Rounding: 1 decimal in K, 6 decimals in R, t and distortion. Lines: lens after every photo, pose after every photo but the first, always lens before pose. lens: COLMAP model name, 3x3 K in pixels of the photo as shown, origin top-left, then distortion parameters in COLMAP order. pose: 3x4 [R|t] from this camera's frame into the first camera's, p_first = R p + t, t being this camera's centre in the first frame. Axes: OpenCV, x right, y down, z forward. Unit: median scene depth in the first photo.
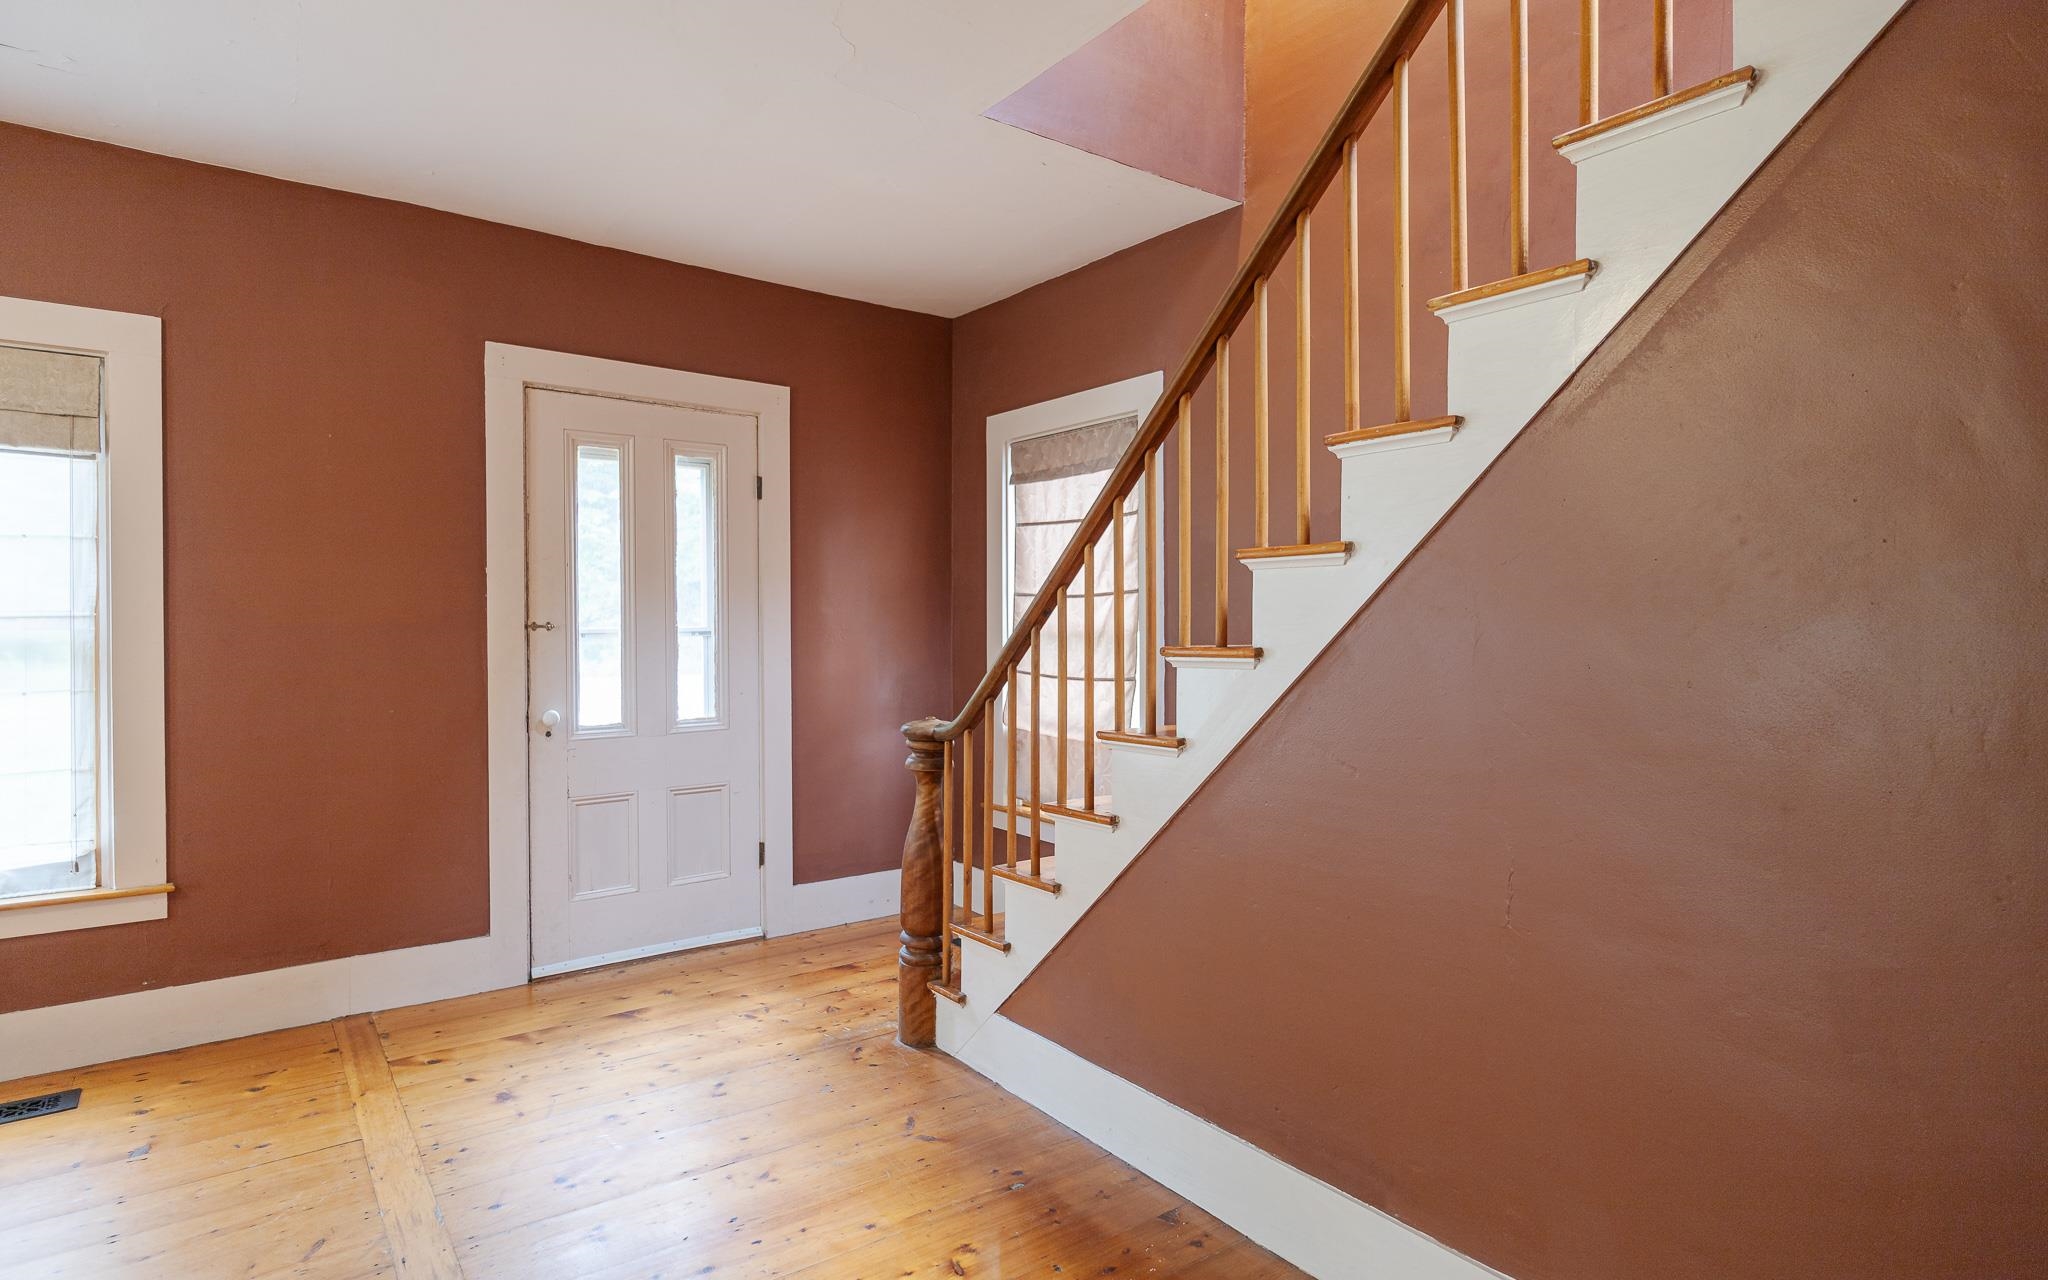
lens RADIAL K [[1083.9, 0, 1028.5], [0, 1083.9, 635.8], [0, 0, 1]] dist [0.002721, -0.001000]
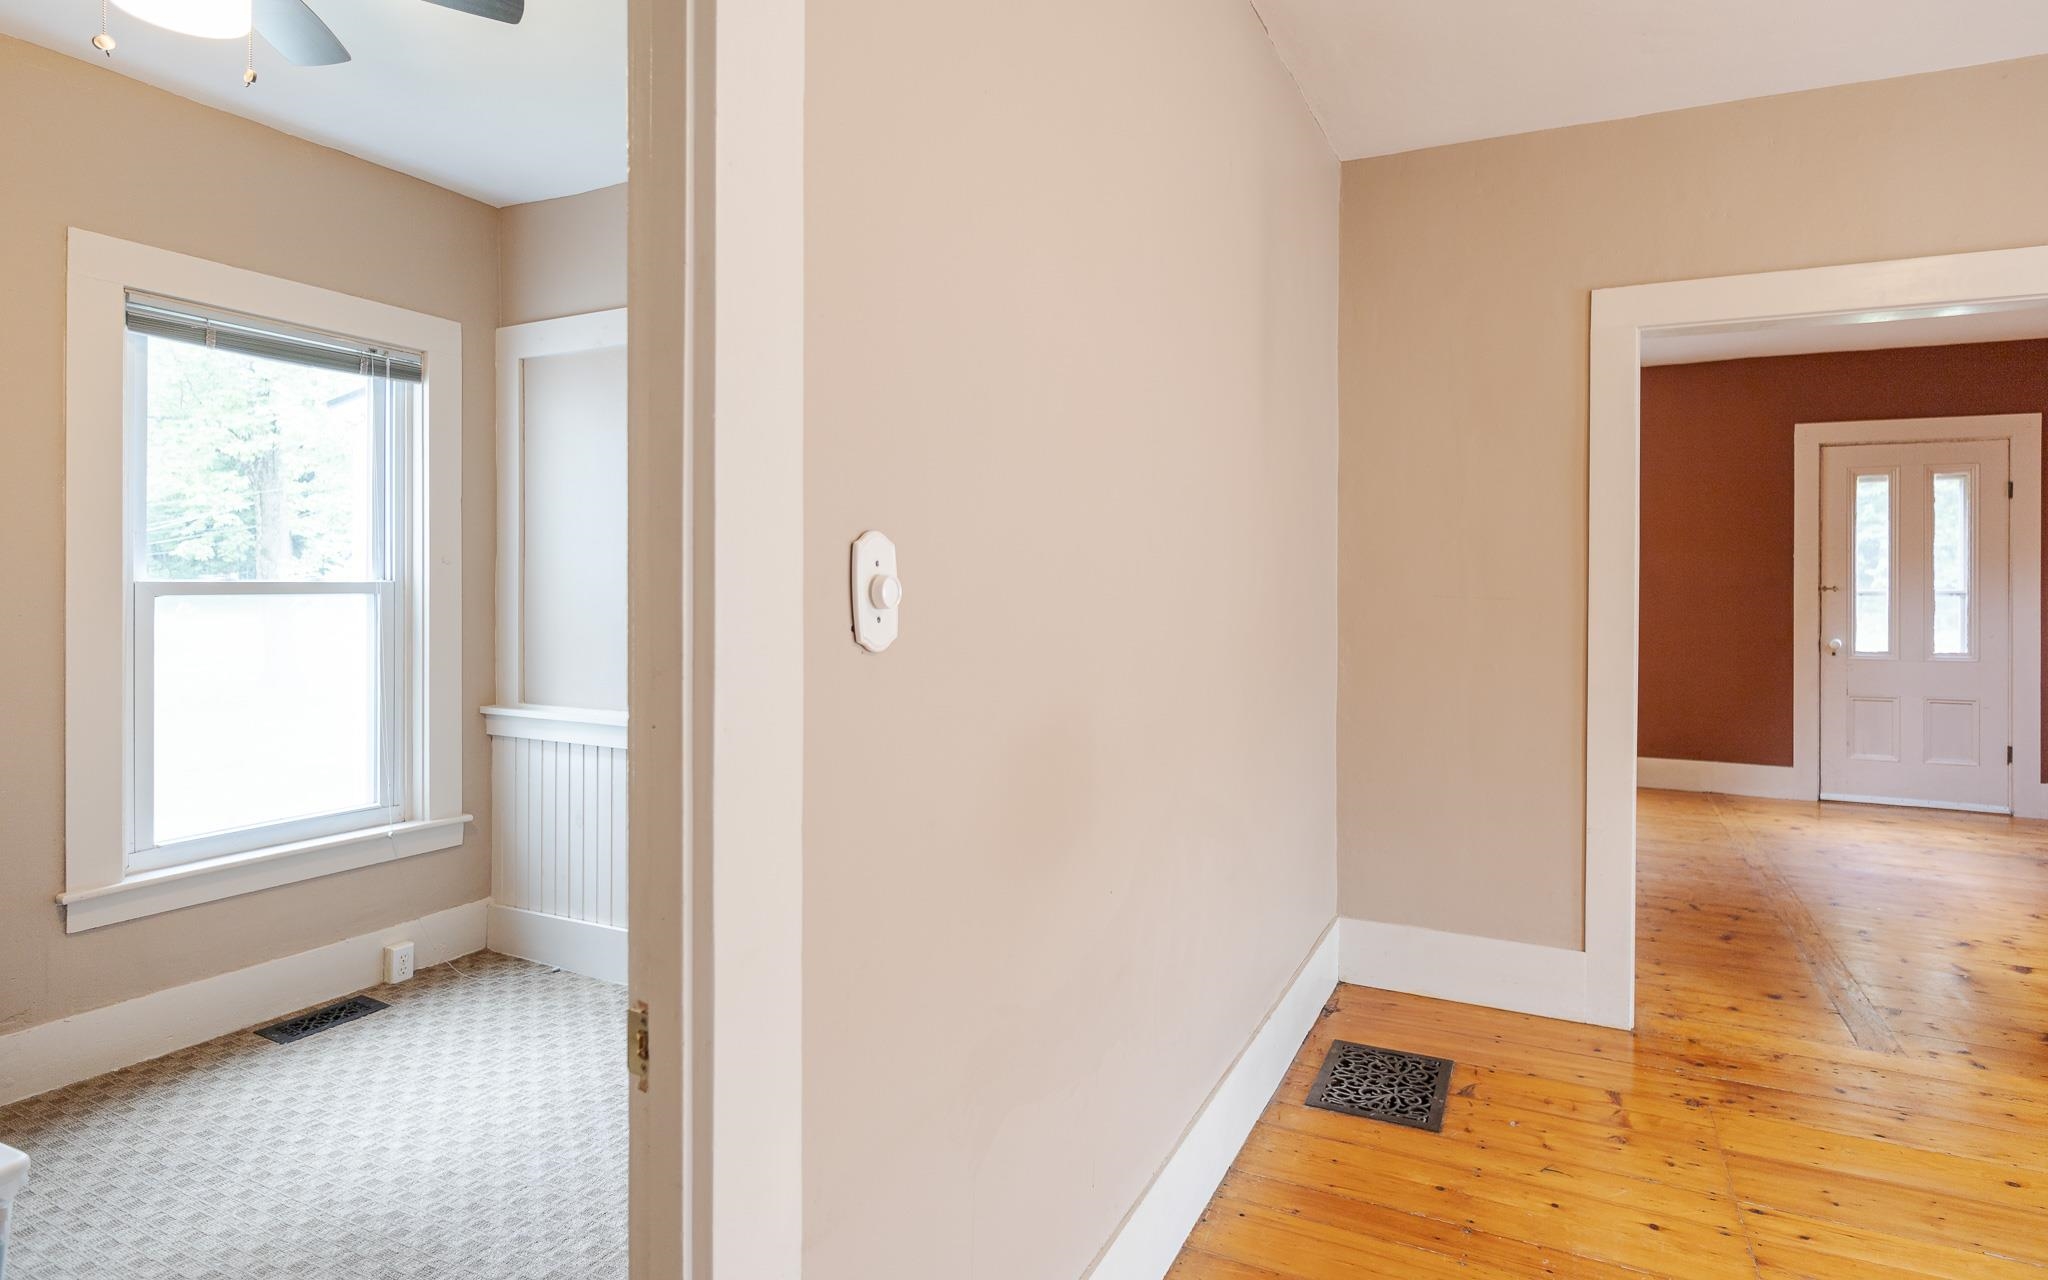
lens RADIAL K [[1083.9, 0, 1056.3], [0, 1083.9, 589.6], [0, 0, 1]] dist [0.002721, -0.001000]
pose [[0.466615, 0.005448, -0.884444, 0.533399], [-0.013336, 0.999911, -0.000876, 0.011565], [0.884360, 0.012203, 0.466646, -0.938527]]
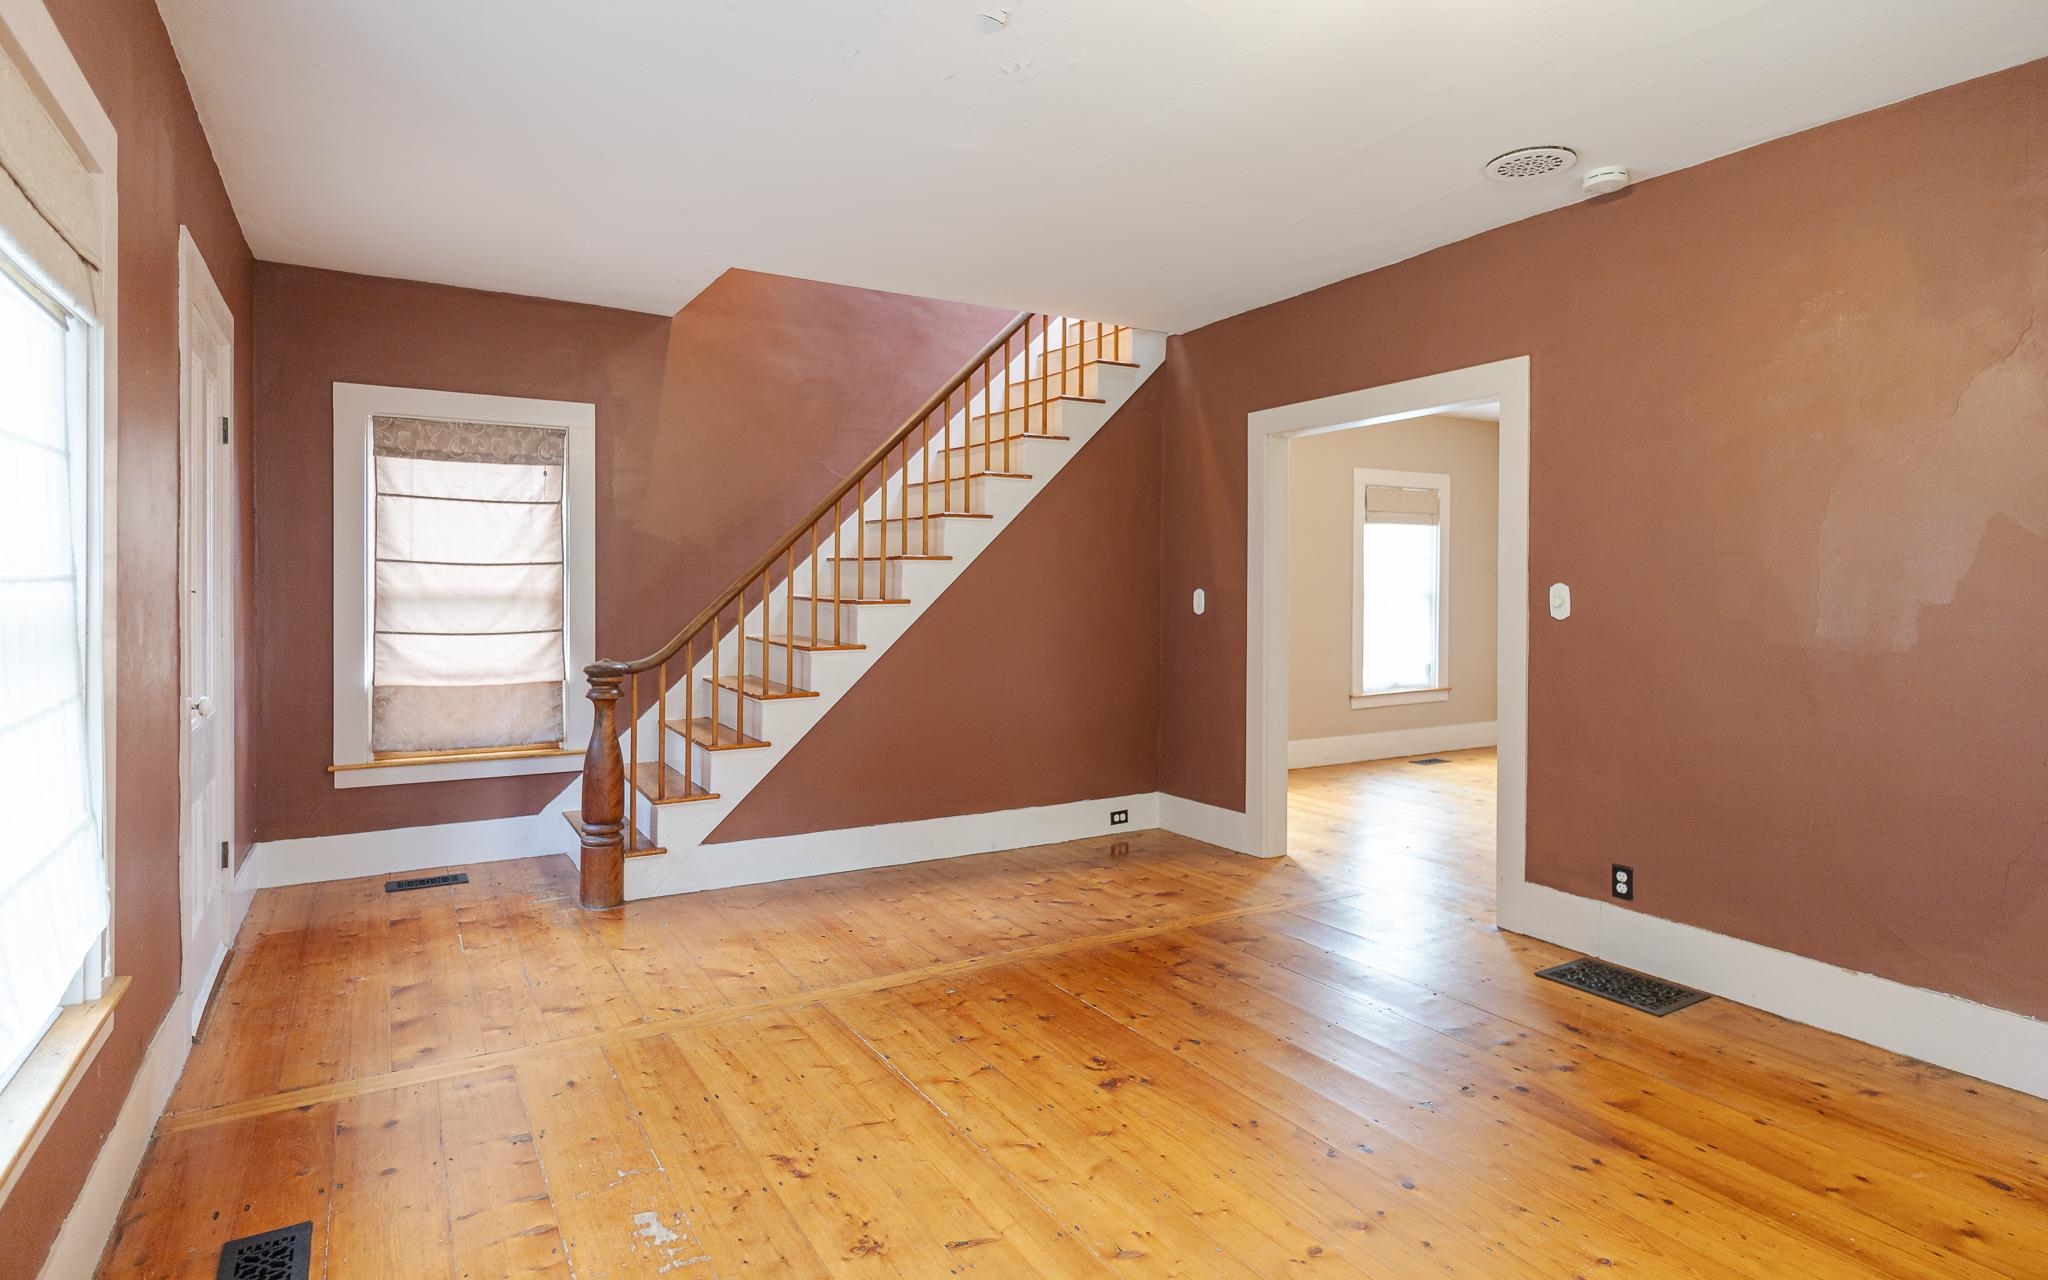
lens RADIAL K [[1083.9, 0, 1049.0], [0, 1083.9, 571.6], [0, 0, 1]] dist [0.002721, -0.001000]
pose [[0.095456, 0.001786, 0.995432, -1.377252], [0.010709, 0.999939, -0.002821, -0.023161], [-0.995376, 0.010930, 0.095431, 0.334894]]
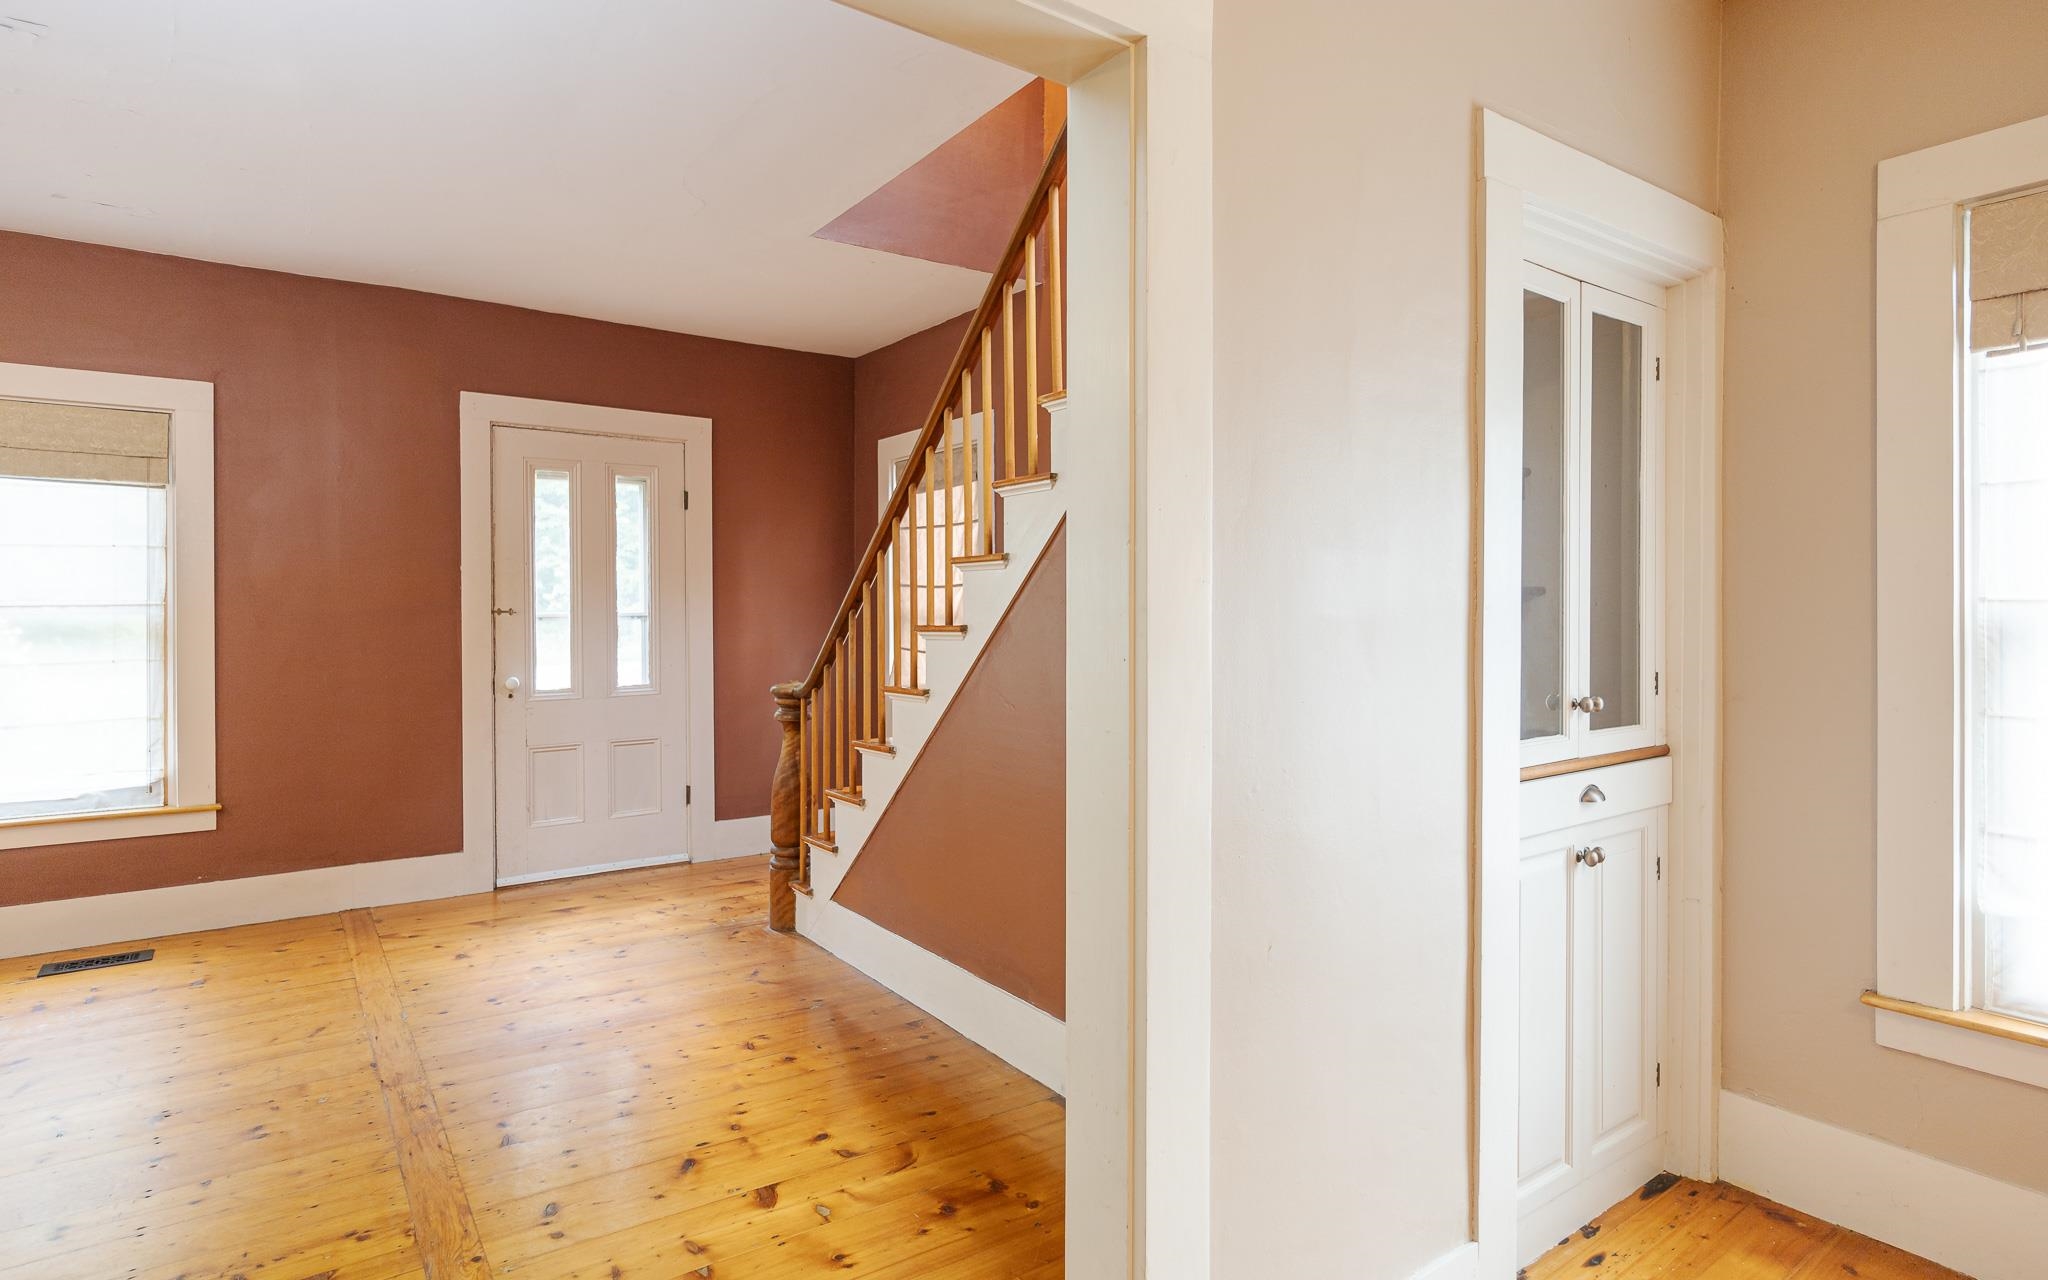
lens RADIAL K [[1083.9, 0, 1045.2], [0, 1083.9, 614.0], [0, 0, 1]] dist [0.002721, -0.001000]
pose [[0.999926, -0.002187, -0.011981, 0.232307], [0.002098, 0.999970, -0.007472, 0.005508], [0.011997, 0.007446, 0.999900, -0.310287]]
